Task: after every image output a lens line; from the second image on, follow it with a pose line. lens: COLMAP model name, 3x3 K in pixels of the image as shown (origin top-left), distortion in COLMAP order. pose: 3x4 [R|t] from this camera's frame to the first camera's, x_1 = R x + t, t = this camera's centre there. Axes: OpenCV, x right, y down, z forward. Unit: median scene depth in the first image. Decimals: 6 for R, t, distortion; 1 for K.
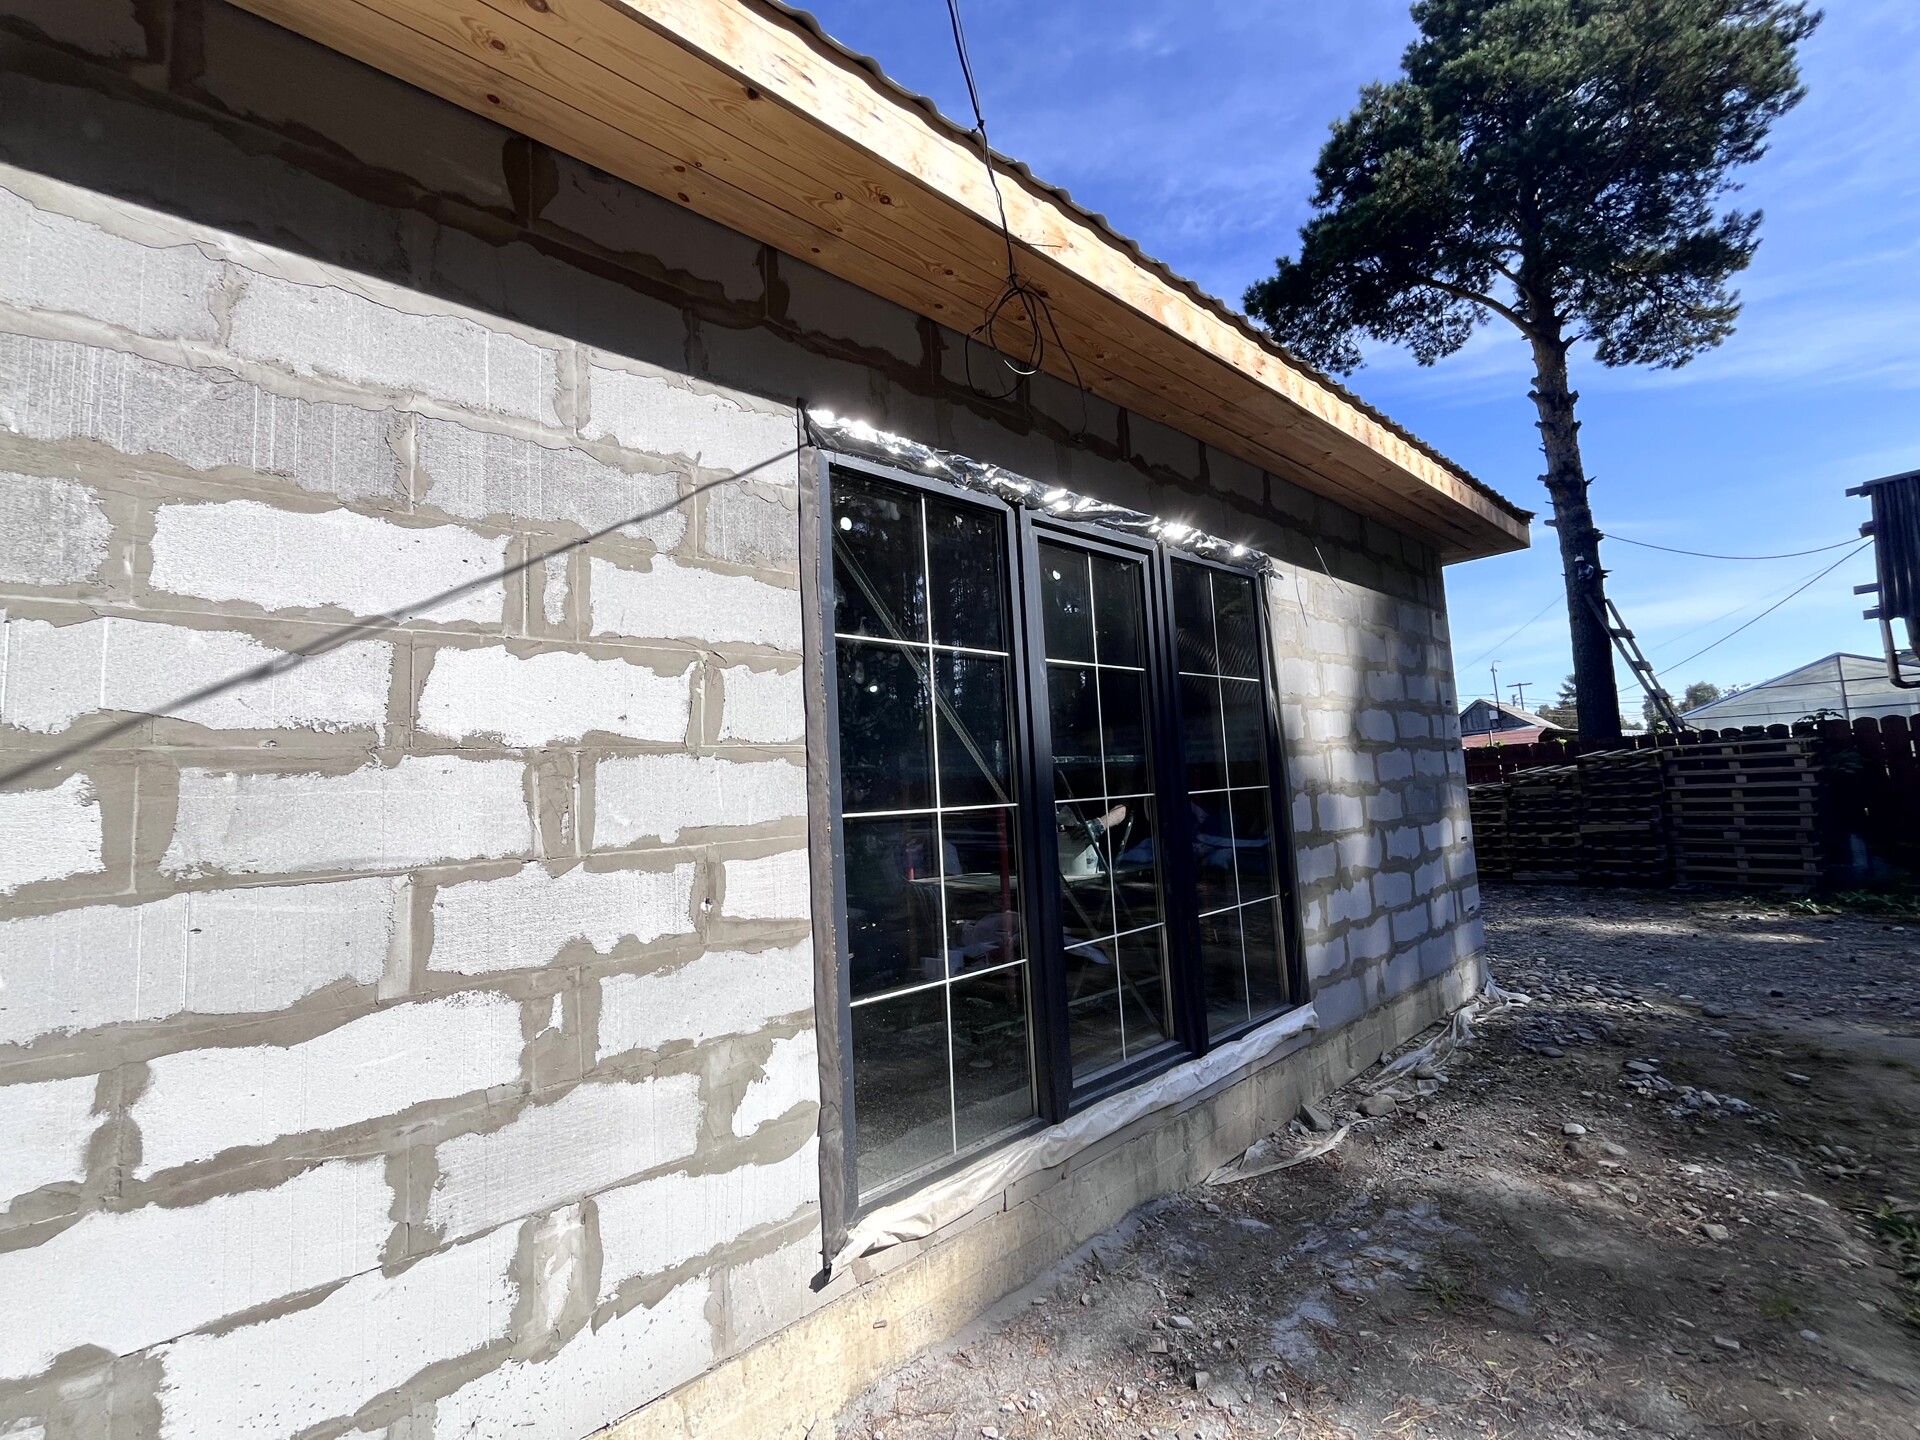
lens RADIAL K [[780.9, 0, 960.0], [0, 780.9, 720.0], [0, 0, 1]] dist [-0.007070, -0.000050]
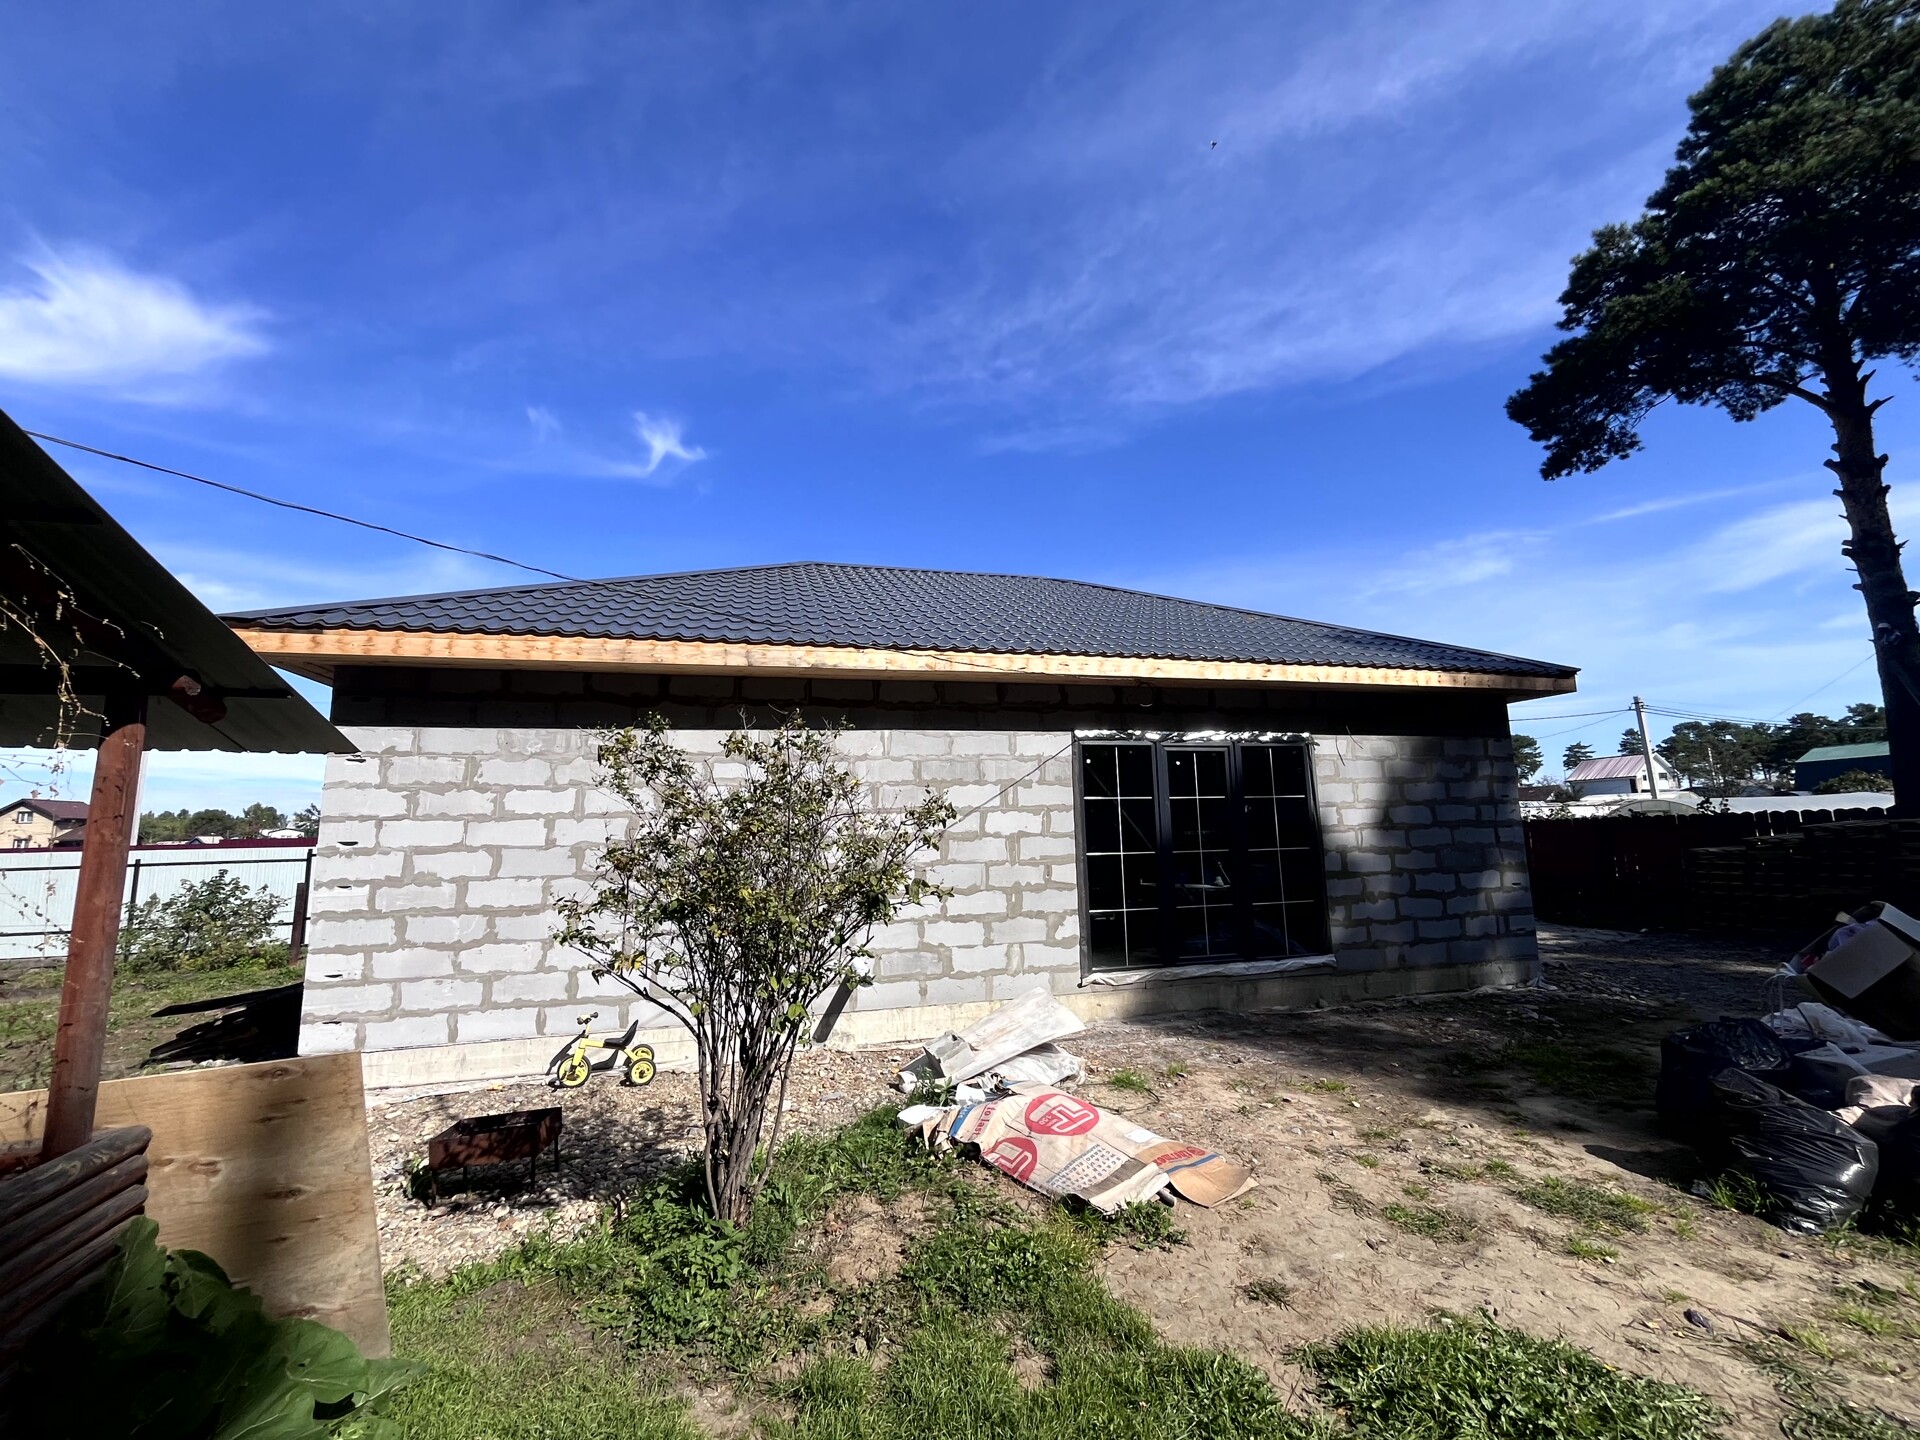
lens RADIAL K [[780.5, 0, 960.0], [0, 780.5, 720.0], [0, 0, 1]] dist [0.000701, 0.000056]
pose [[0.897938, -0.031357, -0.439004, 0.941316], [0.015337, 0.999082, -0.039993, -0.361784], [0.439855, 0.029178, 0.897595, -2.505744]]
